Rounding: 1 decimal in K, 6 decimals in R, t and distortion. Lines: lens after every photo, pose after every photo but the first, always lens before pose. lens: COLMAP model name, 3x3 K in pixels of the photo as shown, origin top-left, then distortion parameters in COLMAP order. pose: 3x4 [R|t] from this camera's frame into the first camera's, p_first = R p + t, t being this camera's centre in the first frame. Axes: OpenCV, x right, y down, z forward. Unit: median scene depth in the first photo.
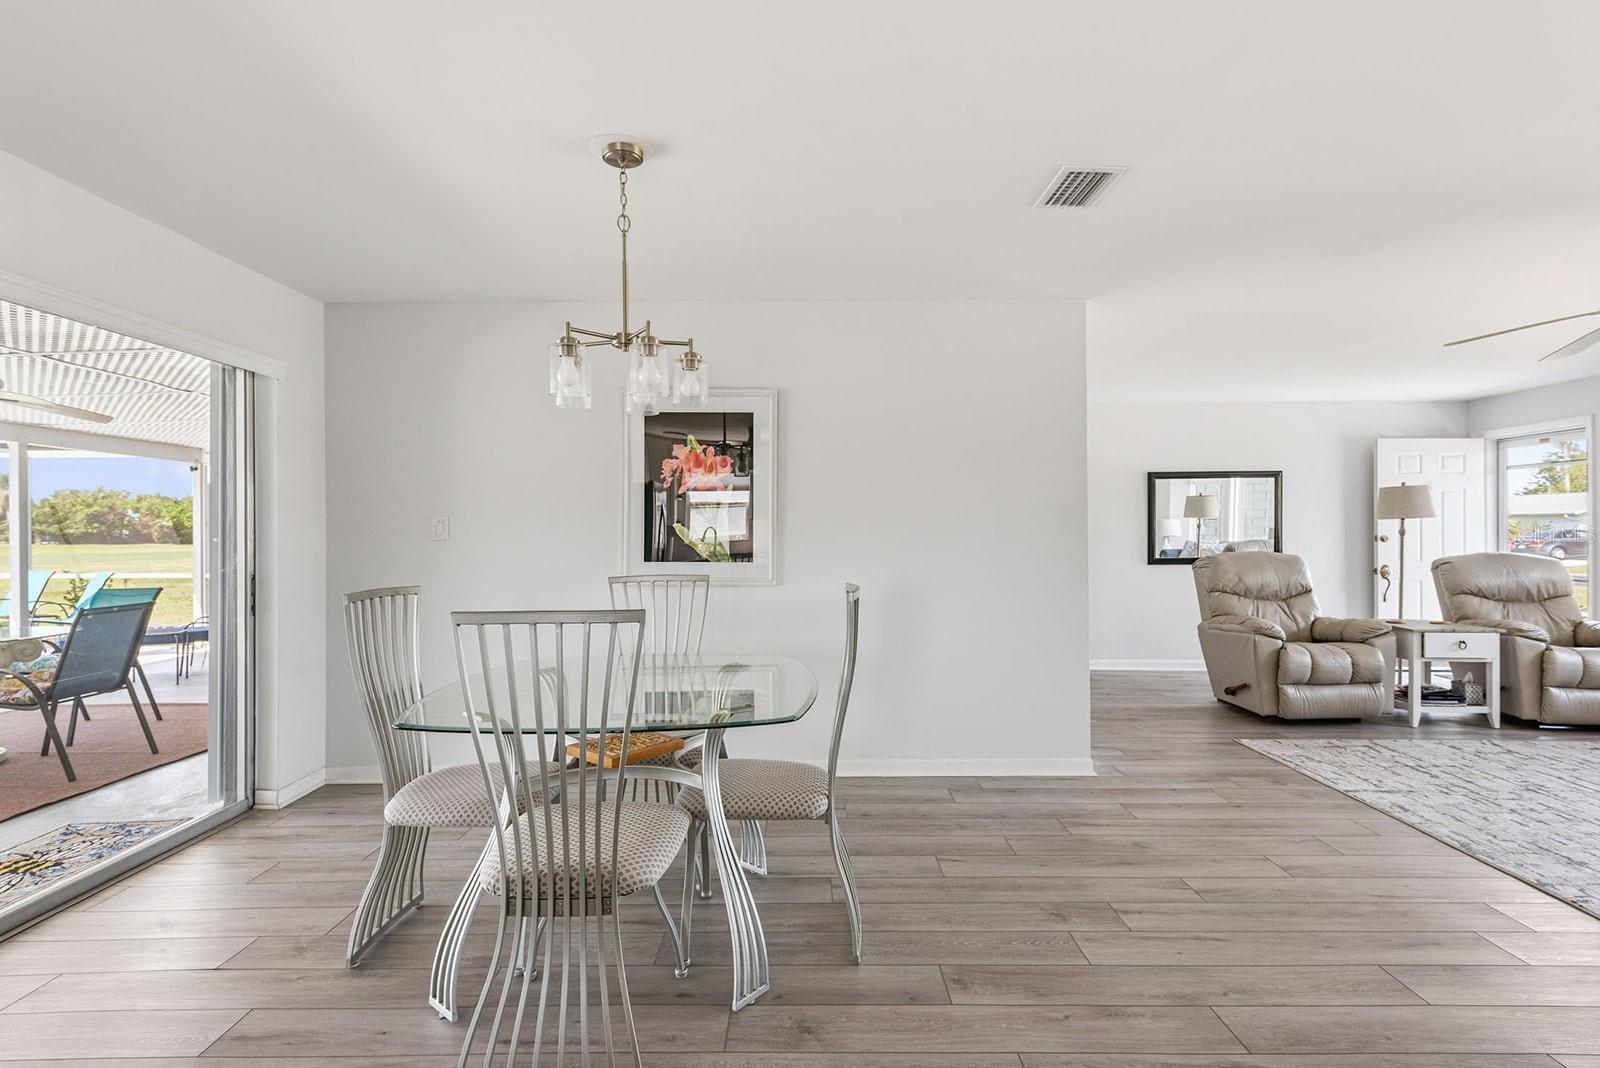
lens RADIAL K [[773.0, 0, 787.9], [0, 773.0, 532.1], [0, 0, 1]] dist [-0.000490, -0.000884]
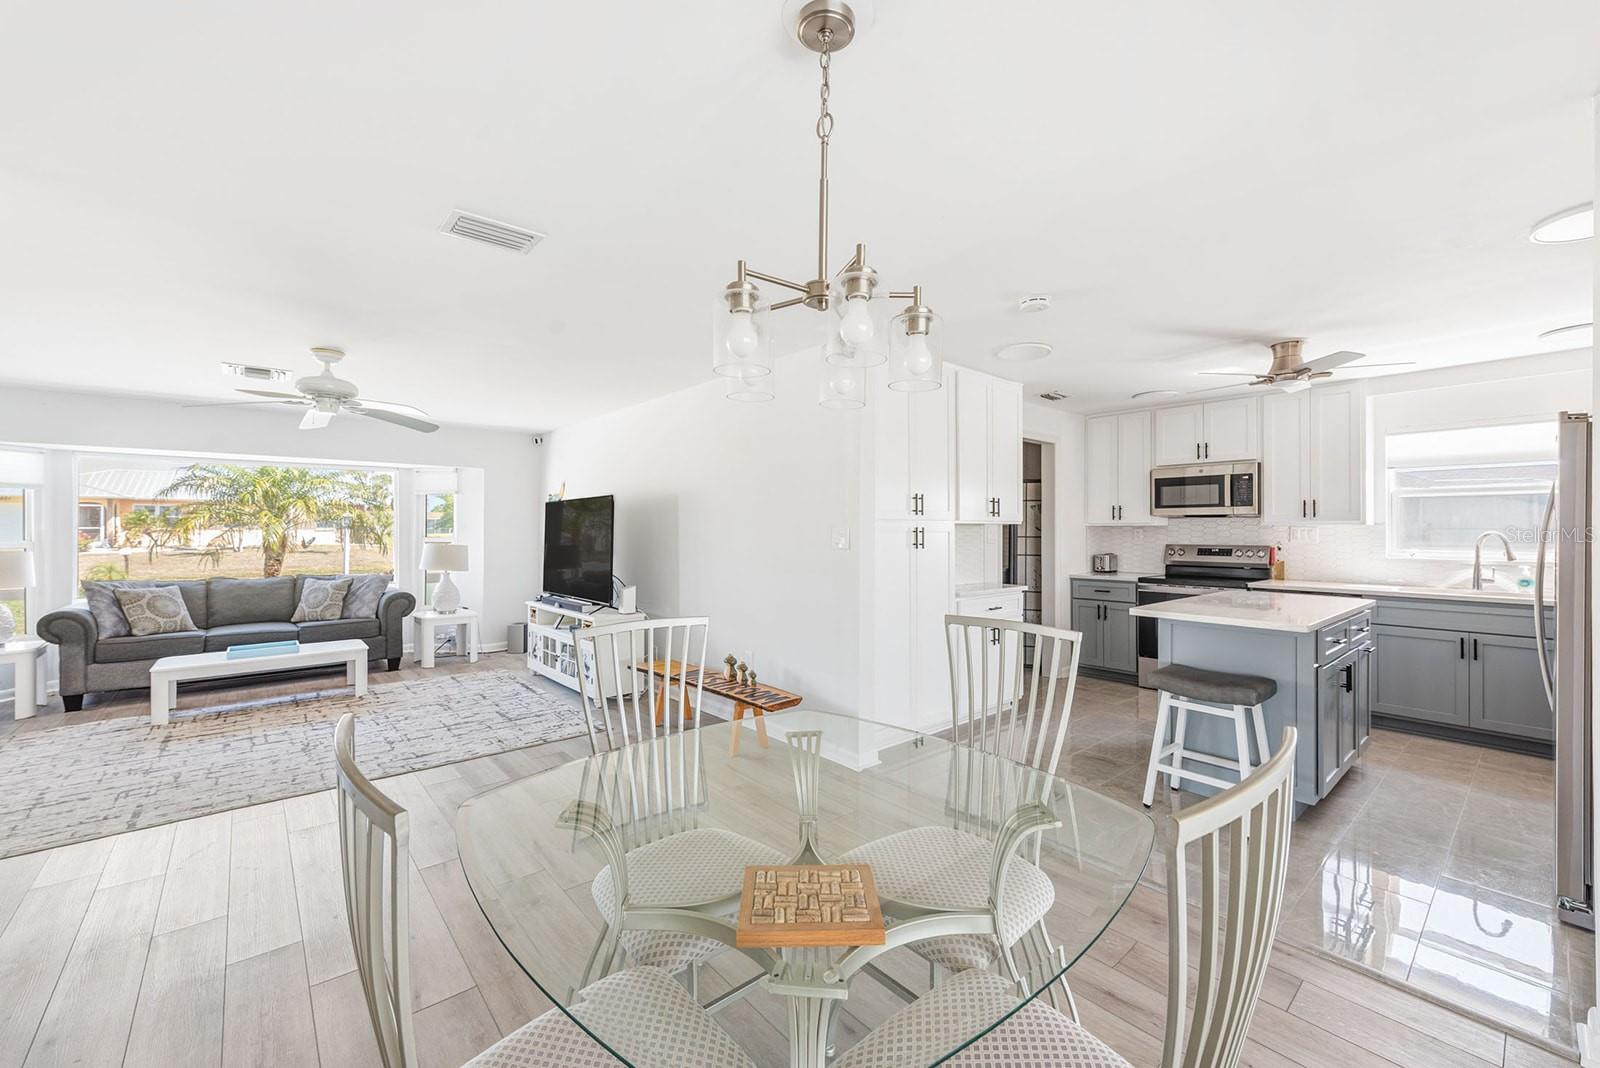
lens RADIAL K [[639.7, 0, 798.8], [0, 639.7, 528.9], [0, 0, 1]] dist [0.008389, -0.000380]
pose [[-0.655912, 0.003579, 0.754829, -0.294357], [0.003445, 0.999993, -0.001748, -0.018355], [-0.754830, 0.001454, -0.655919, 0.645633]]
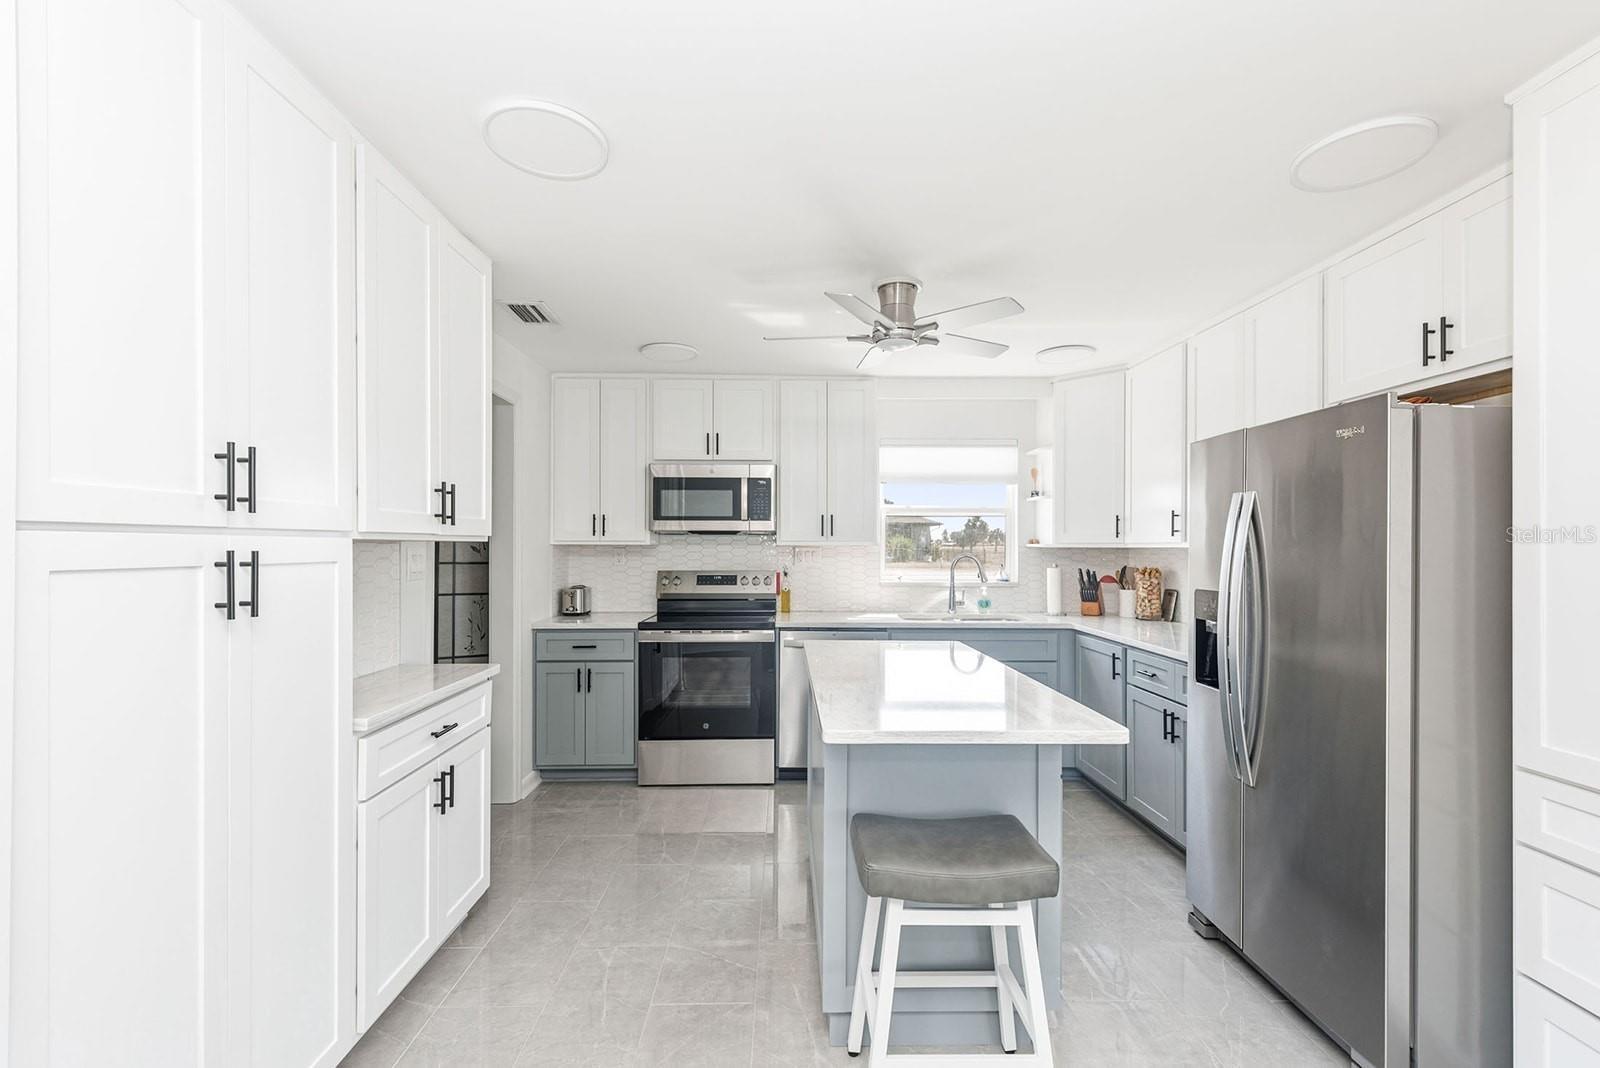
lens RADIAL K [[701.9, 0, 794.2], [0, 701.9, 541.7], [0, 0, 1]] dist [0.012203, -0.000845]
pose [[-0.999649, 0.001771, -0.026432, -0.013904], [0.001917, 0.999983, -0.005526, -0.022705], [0.026422, -0.005575, -0.999635, 0.308376]]
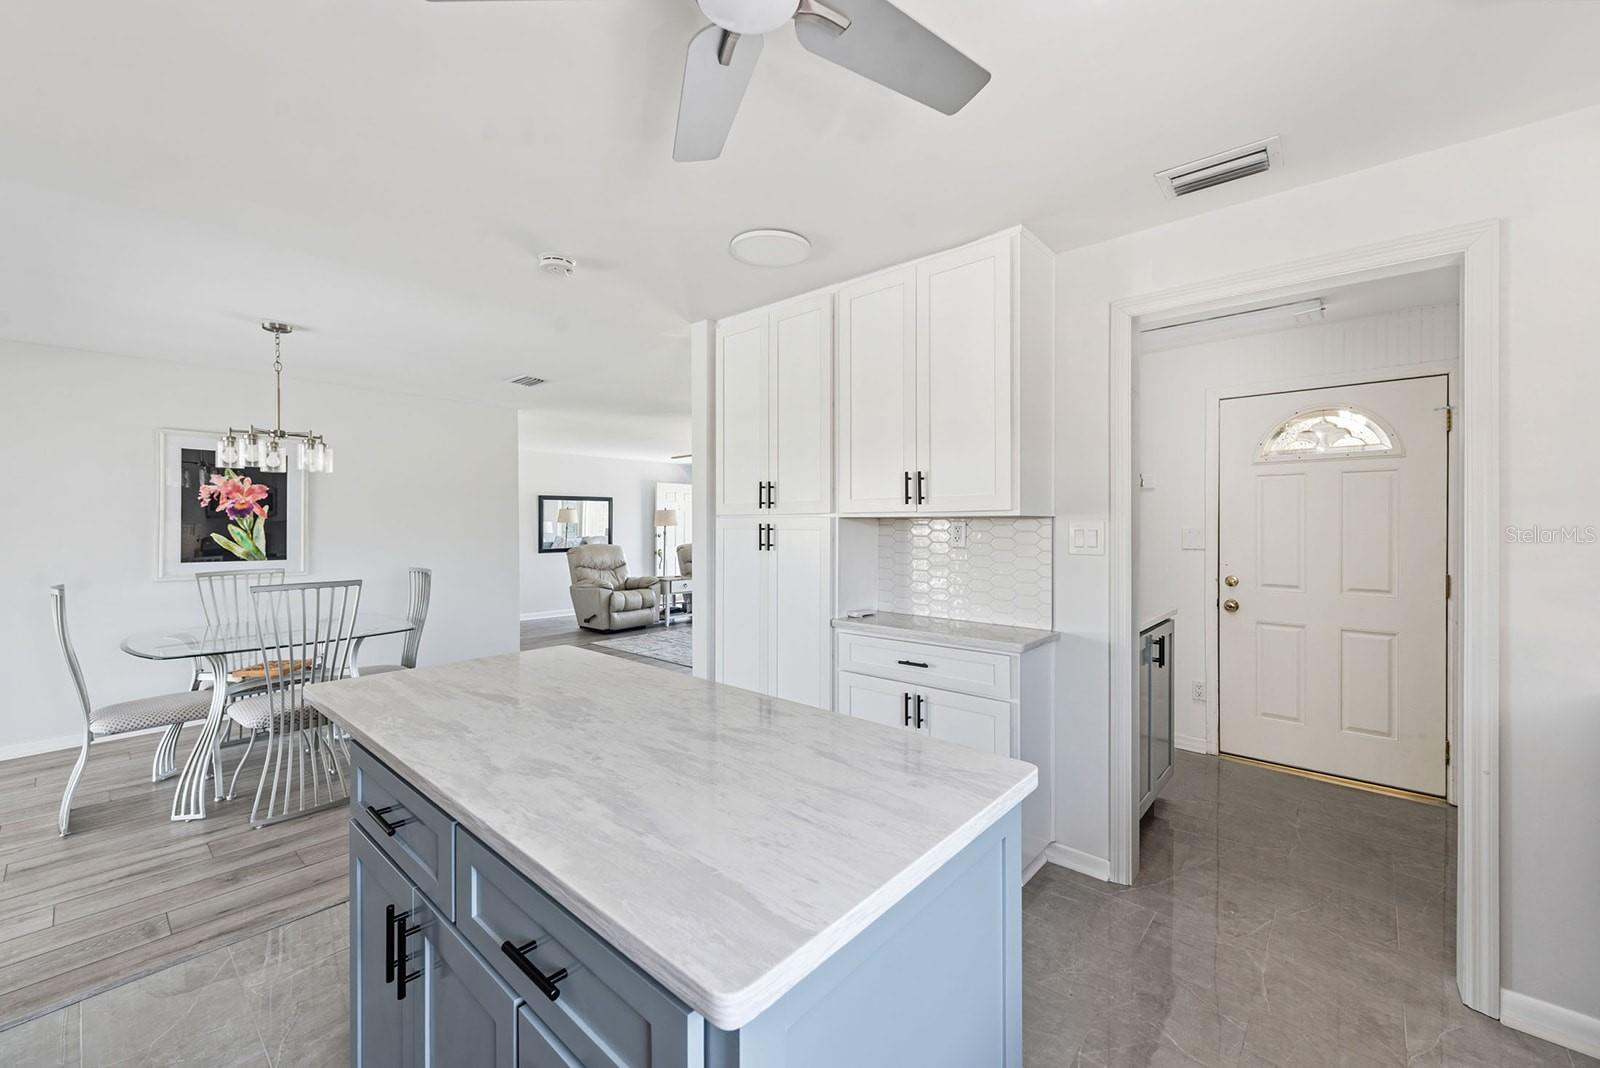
lens RADIAL K [[639.7, 0, 803.5], [0, 639.7, 523.7], [0, 0, 1]] dist [0.008389, -0.000380]
pose [[0.654629, 0.004107, 0.755939, -0.247366], [-0.001064, 0.999989, -0.004511, -0.018294], [-0.755949, 0.002149, 0.654627, -0.394728]]
